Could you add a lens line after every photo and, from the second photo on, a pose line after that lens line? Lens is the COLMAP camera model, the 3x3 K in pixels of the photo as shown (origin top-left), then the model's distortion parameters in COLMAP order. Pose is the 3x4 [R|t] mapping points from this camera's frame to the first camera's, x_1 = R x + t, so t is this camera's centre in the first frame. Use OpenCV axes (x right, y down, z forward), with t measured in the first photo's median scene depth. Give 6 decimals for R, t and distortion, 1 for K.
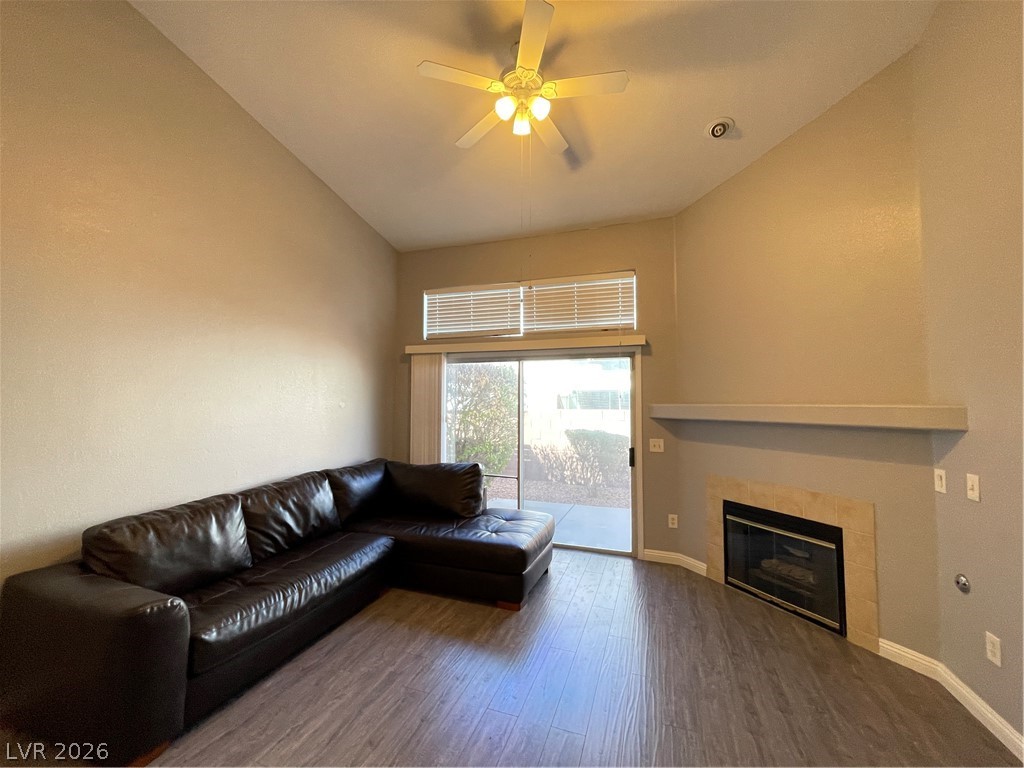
lens RADIAL K [[423.8, 0, 512.0], [0, 423.8, 384.0], [0, 0, 1]] dist [0.000759, 0.000088]
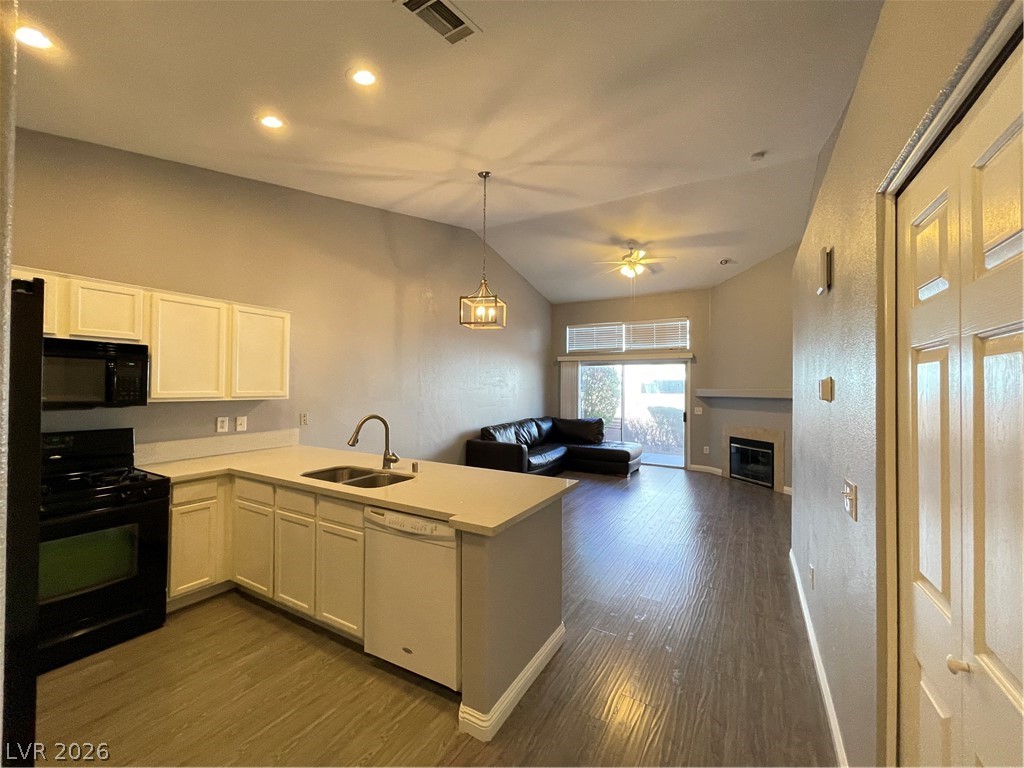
lens RADIAL K [[405.3, 0, 508.1], [0, 405.3, 384.7], [0, 0, 1]] dist [0.000352, -0.000024]
pose [[0.978780, 0.006690, -0.204804, -0.114757], [0.000248, 0.999428, 0.033828, -0.031909], [0.204913, -0.033161, 0.978218, -0.892890]]
